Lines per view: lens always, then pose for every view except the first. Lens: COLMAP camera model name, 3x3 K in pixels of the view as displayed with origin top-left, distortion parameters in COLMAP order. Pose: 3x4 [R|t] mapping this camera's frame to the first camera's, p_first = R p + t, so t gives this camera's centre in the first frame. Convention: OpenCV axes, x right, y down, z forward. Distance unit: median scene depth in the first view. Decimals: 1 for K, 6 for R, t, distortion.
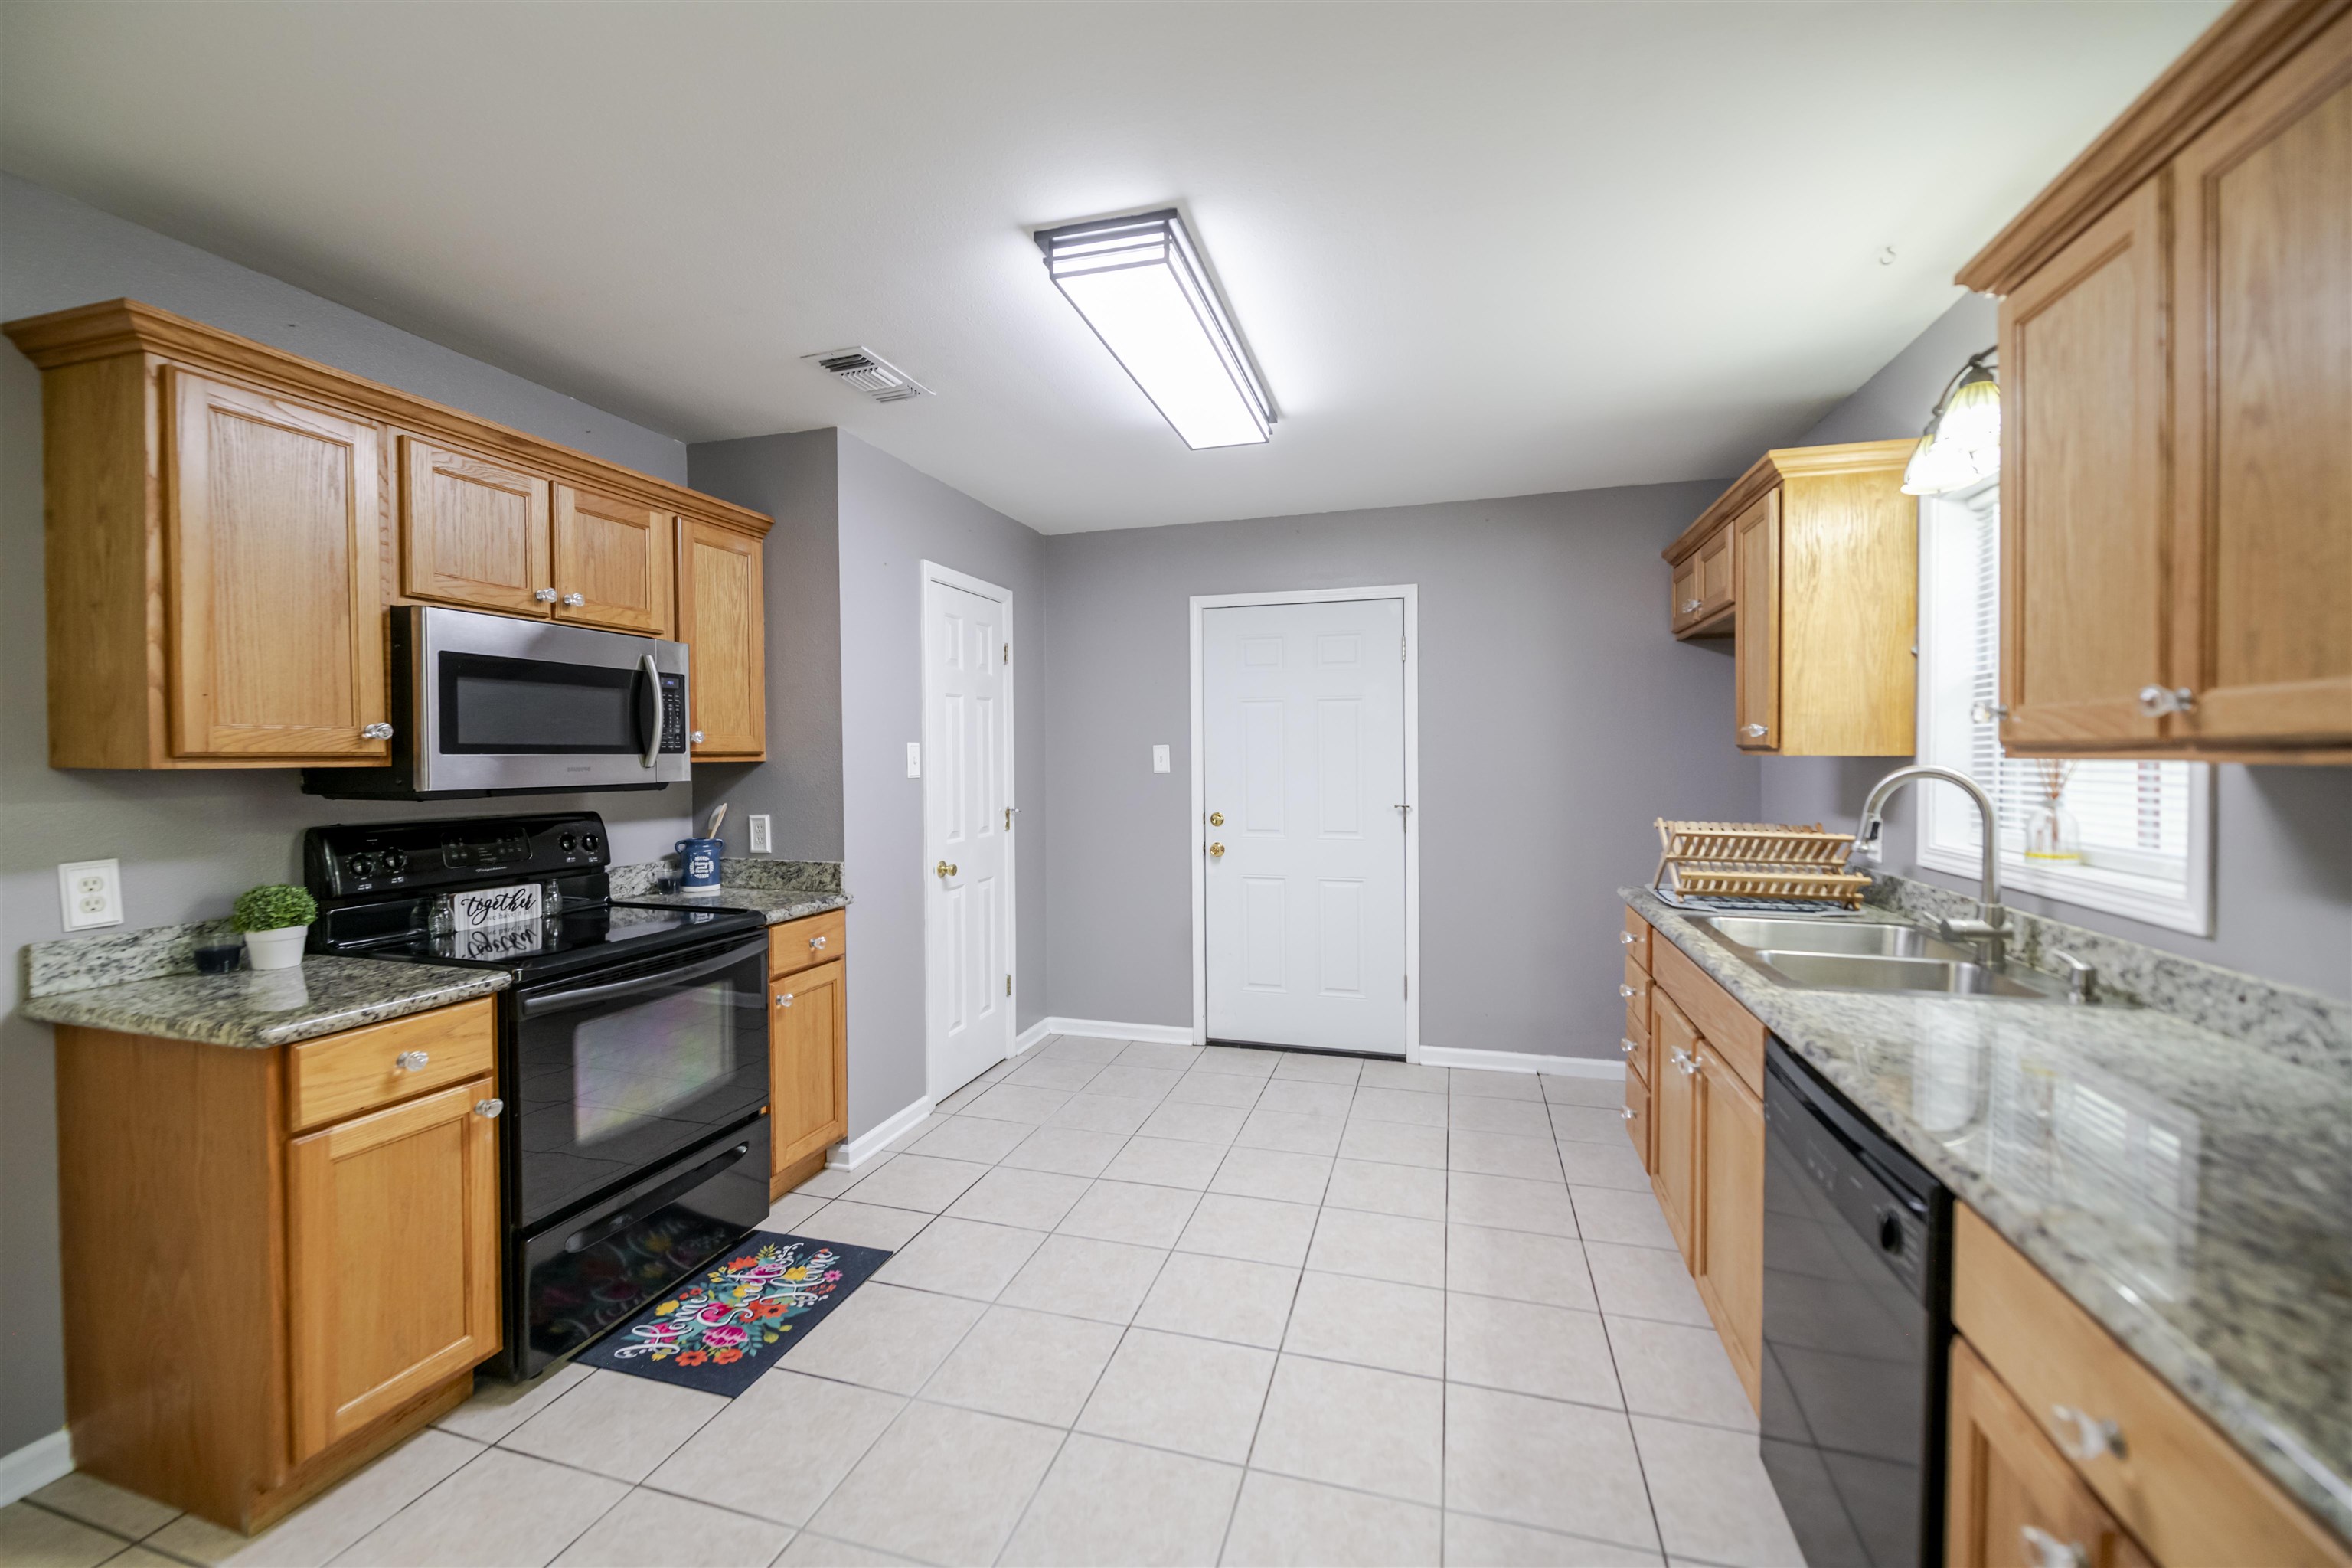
lens RADIAL K [[952.2, 0, 1161.5], [0, 952.2, 789.4], [0, 0, 1]] dist [0.001207, -0.004279]
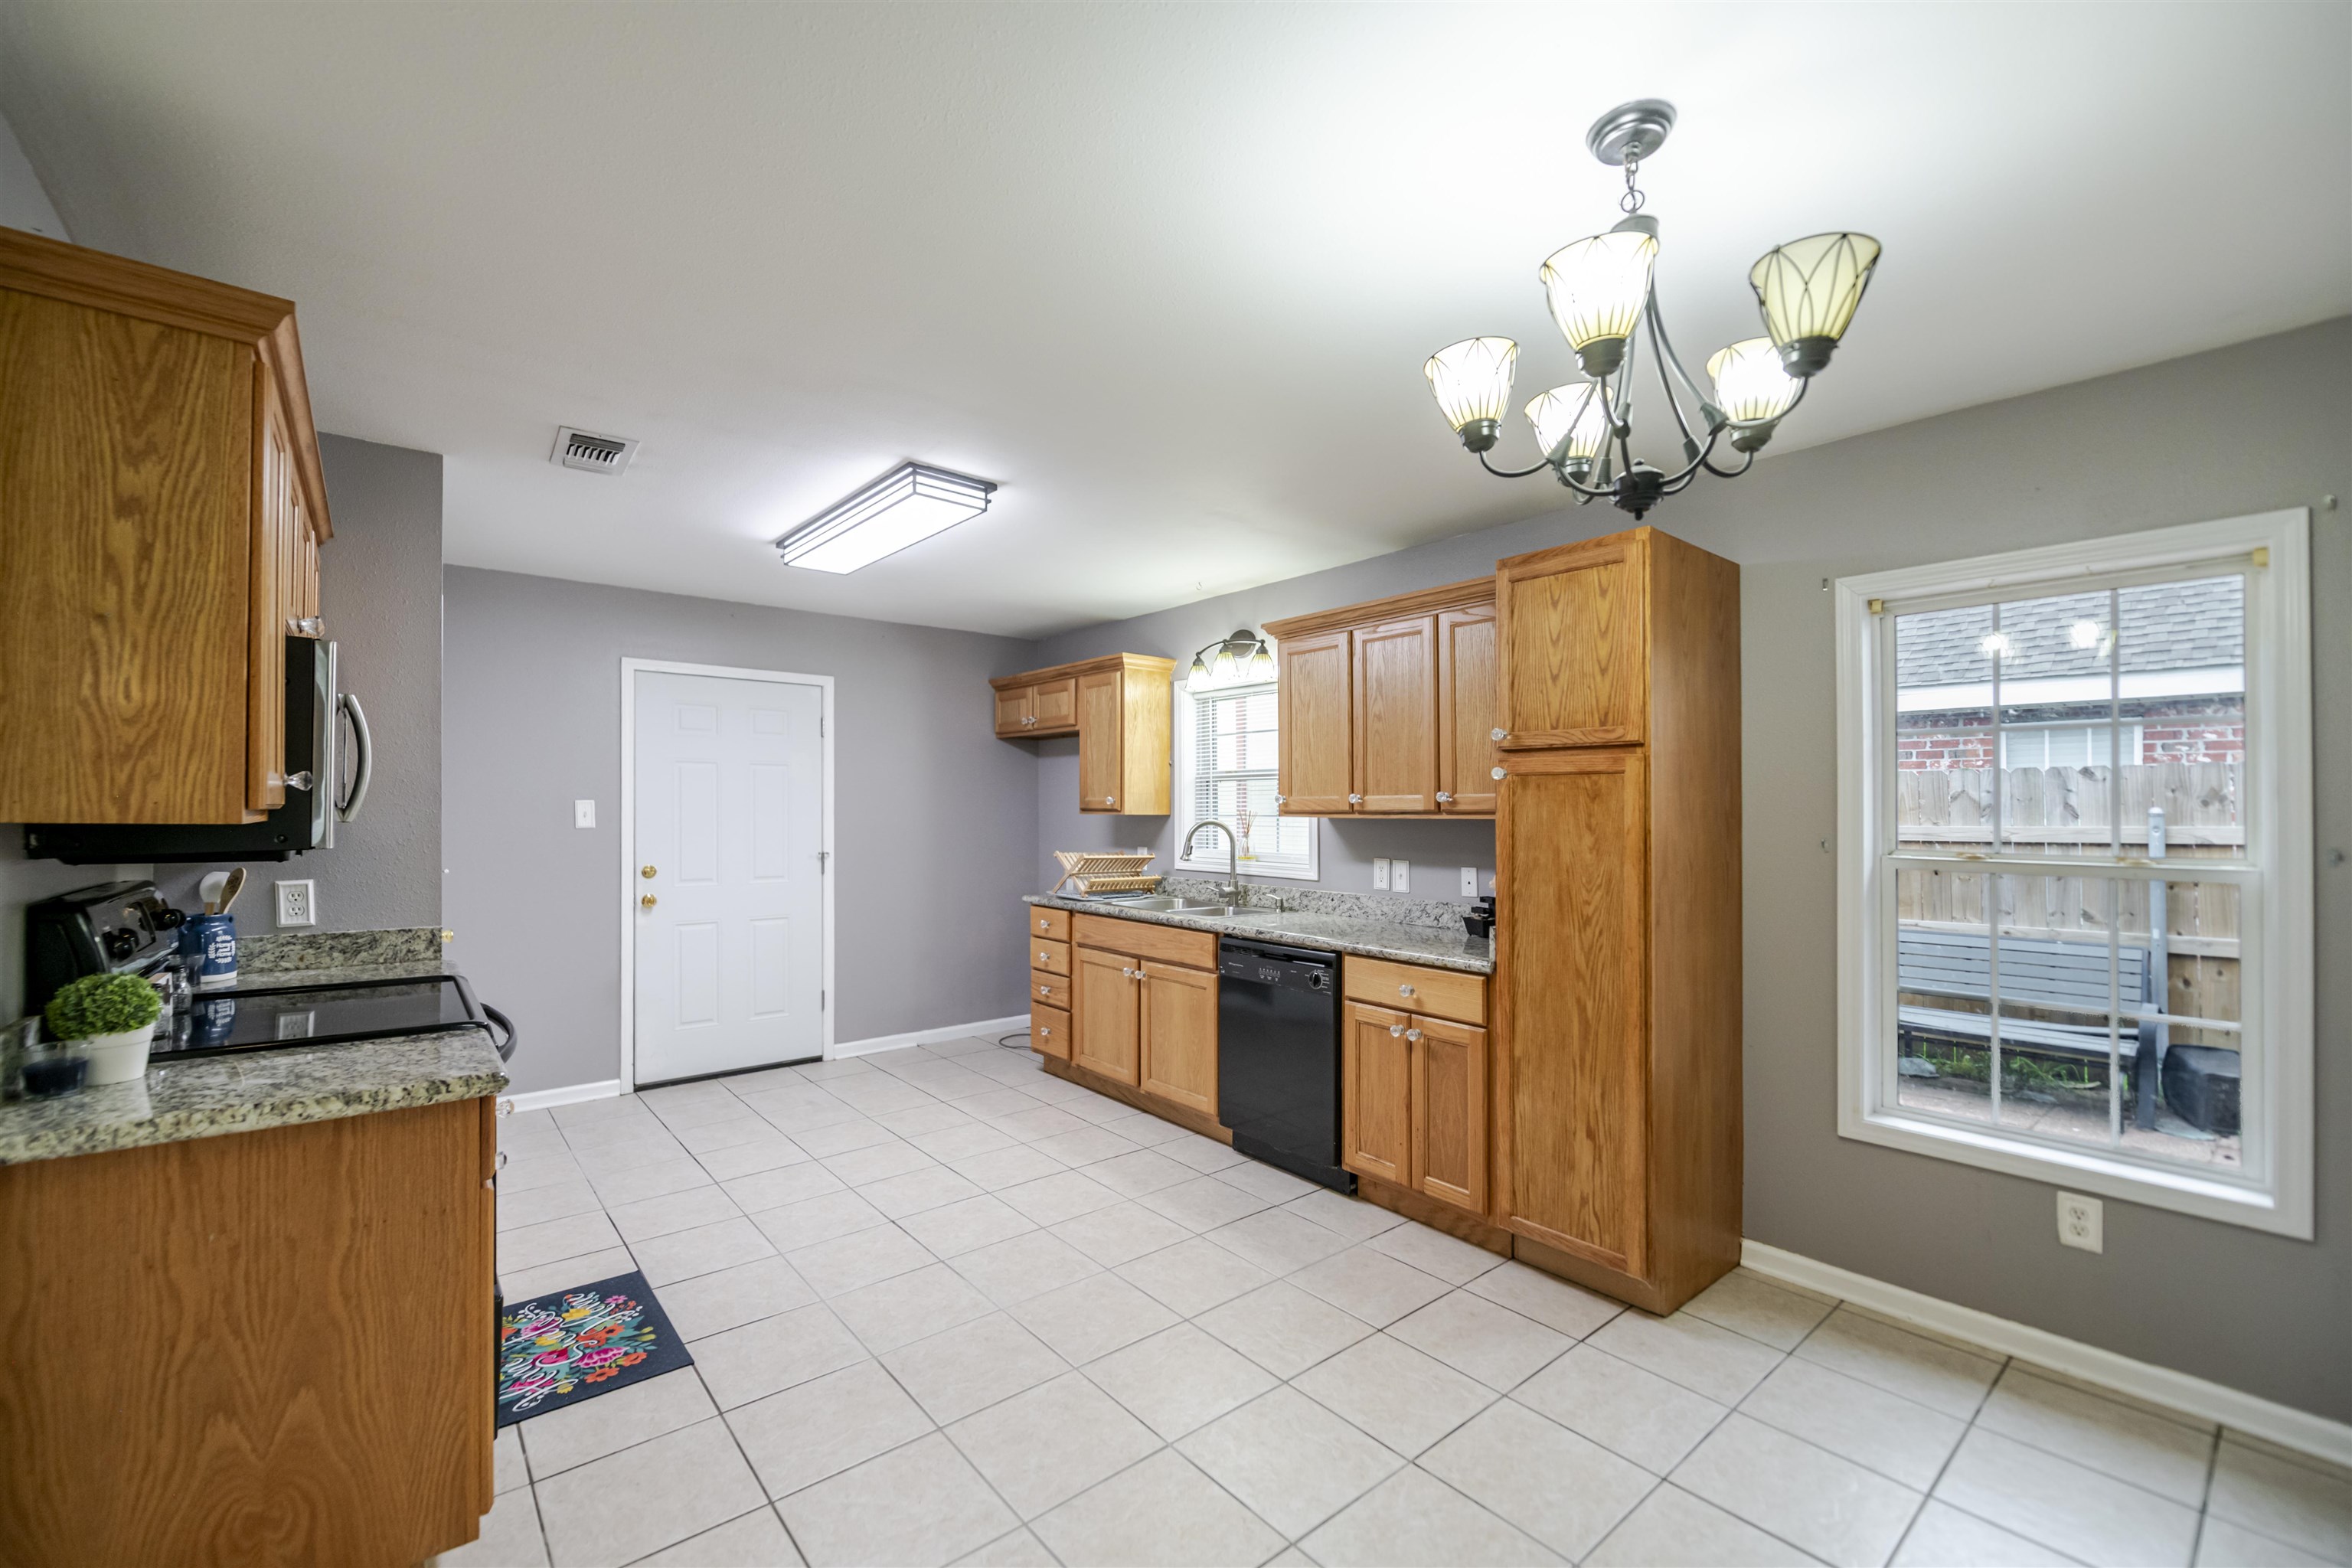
lens RADIAL K [[964.8, 0, 1173.9], [0, 964.8, 821.7], [0, 0, 1]] dist [0.001171, -0.004917]
pose [[0.551035, -0.002231, 0.834479, -0.871419], [0.023196, 0.999651, -0.012644, 0.004867], [-0.834160, 0.026324, 0.550895, -0.123216]]
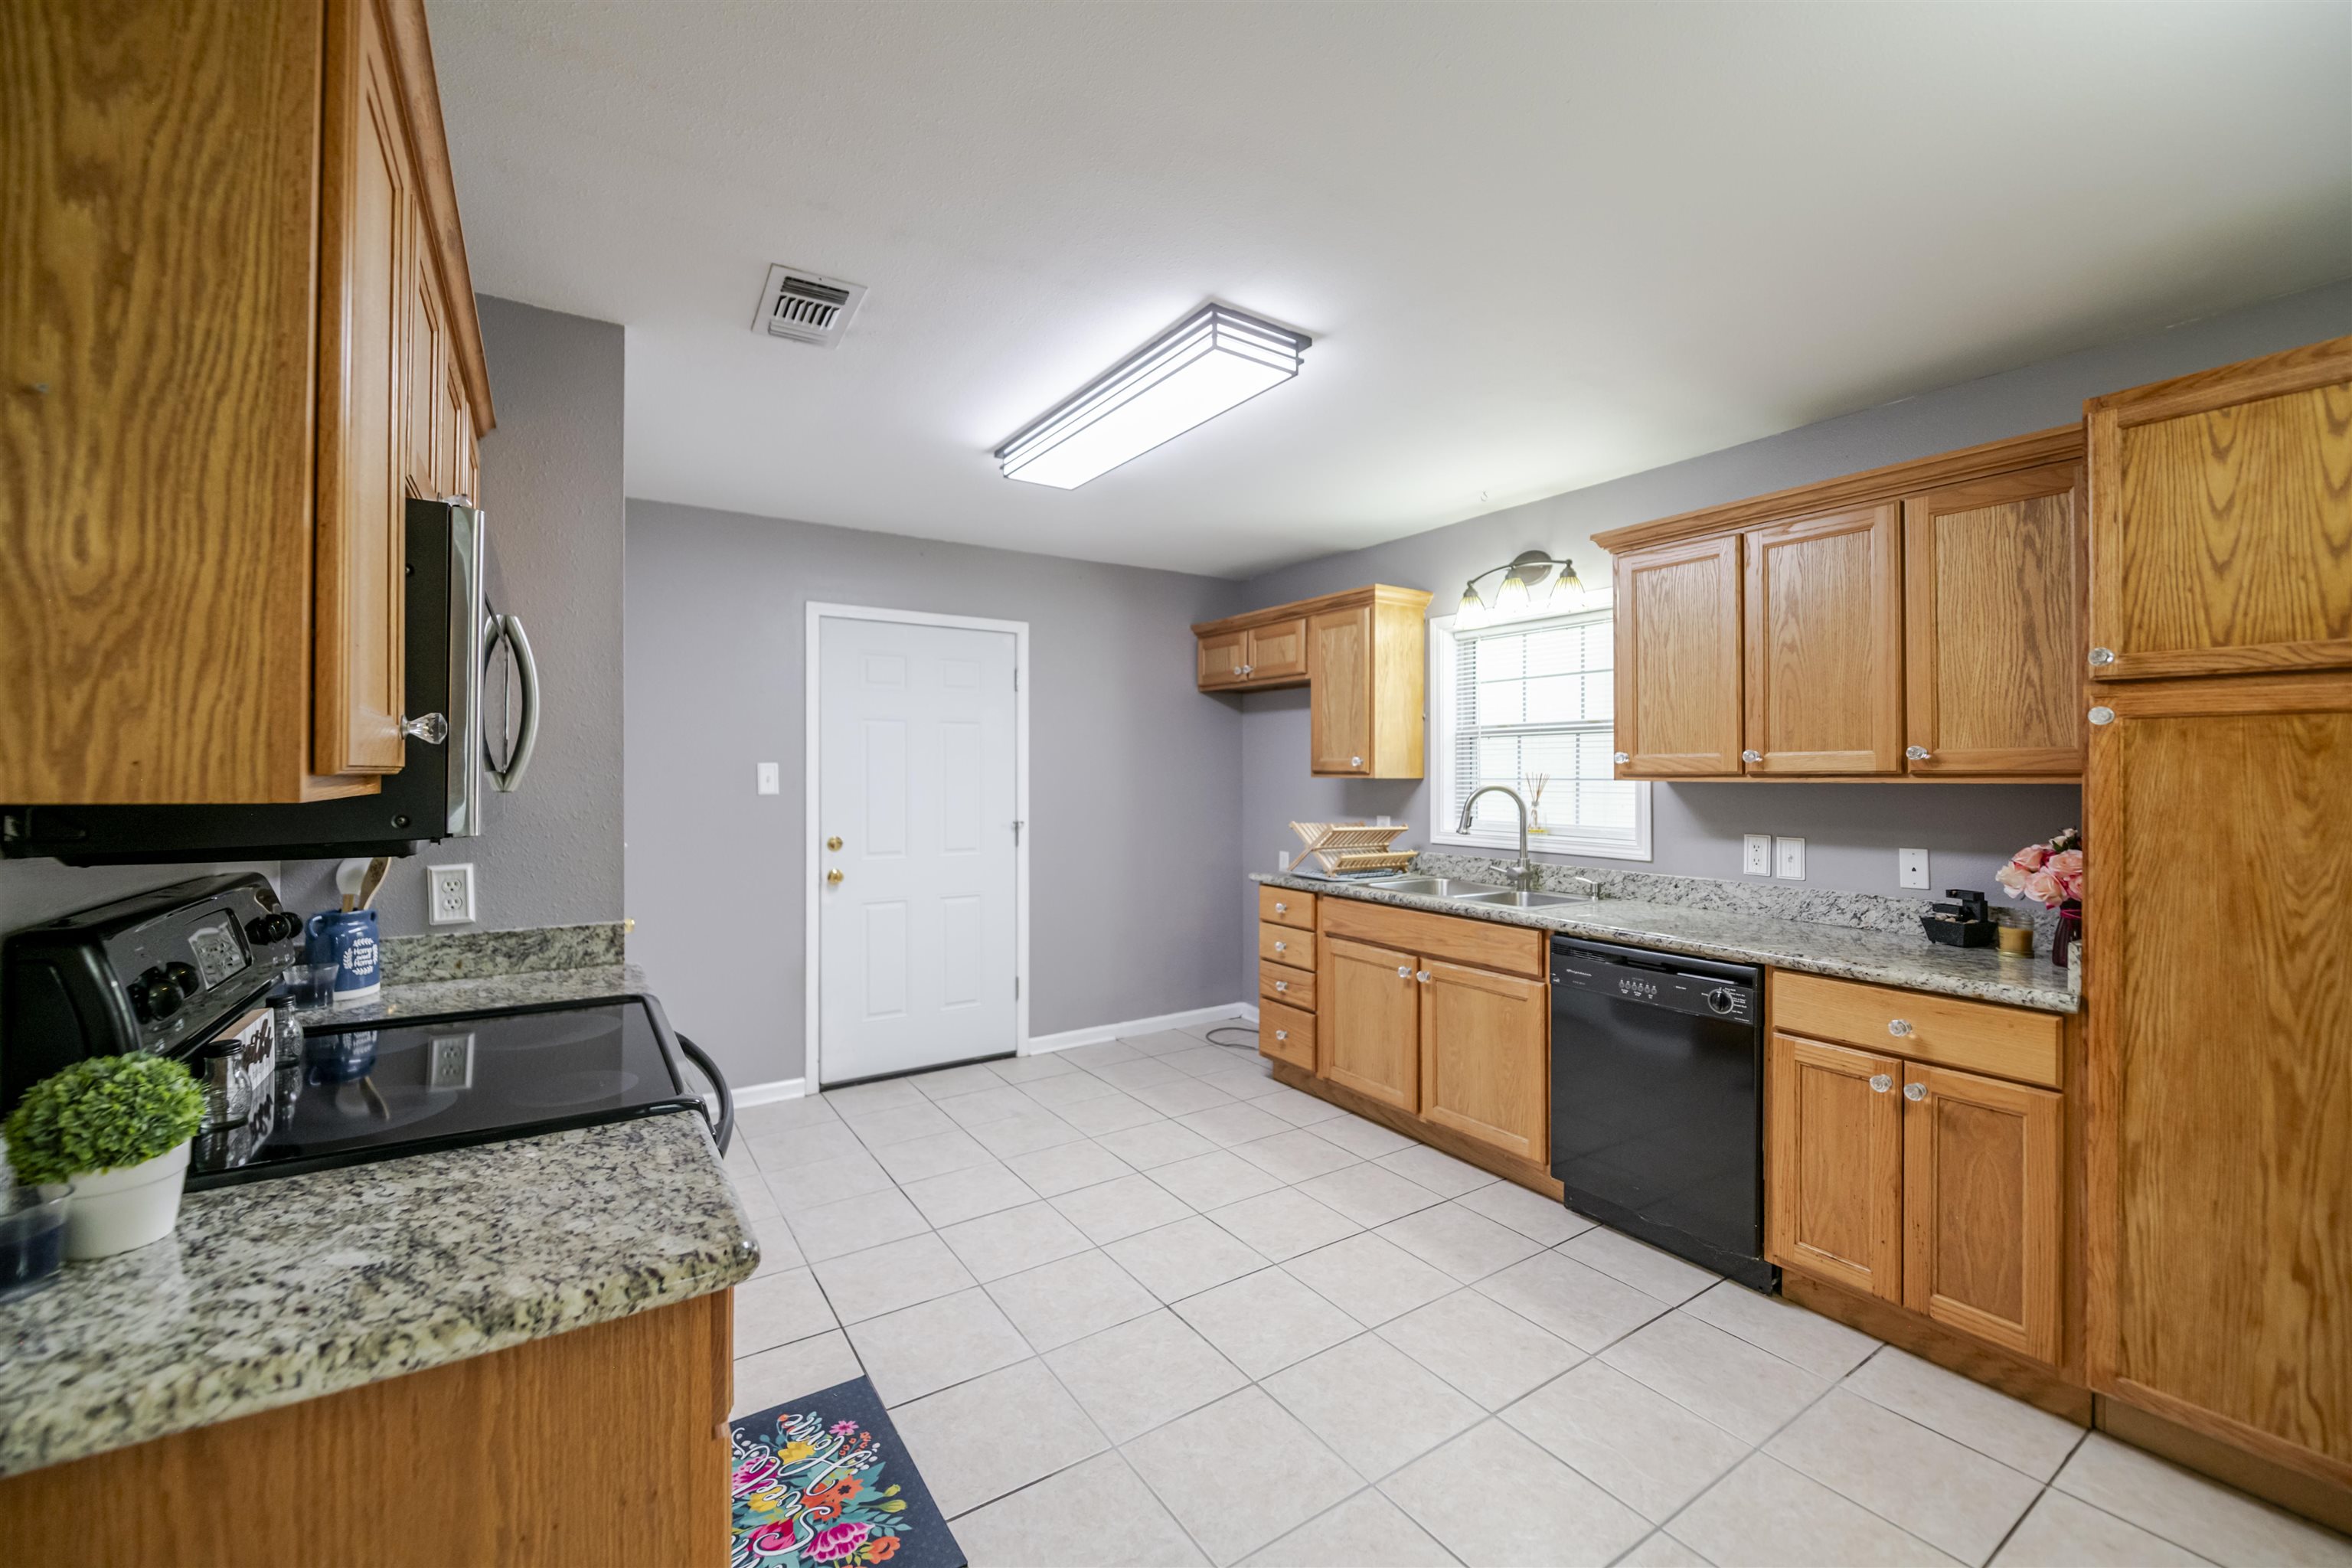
lens RADIAL K [[946.5, 0, 1176.0], [0, 946.5, 784.0], [0, 0, 1]] dist [0.000408, -0.004504]
pose [[0.638515, -0.002940, 0.769604, -0.750975], [0.023341, 0.999607, -0.015546, -0.008788], [-0.769256, 0.027889, 0.638332, 0.258072]]
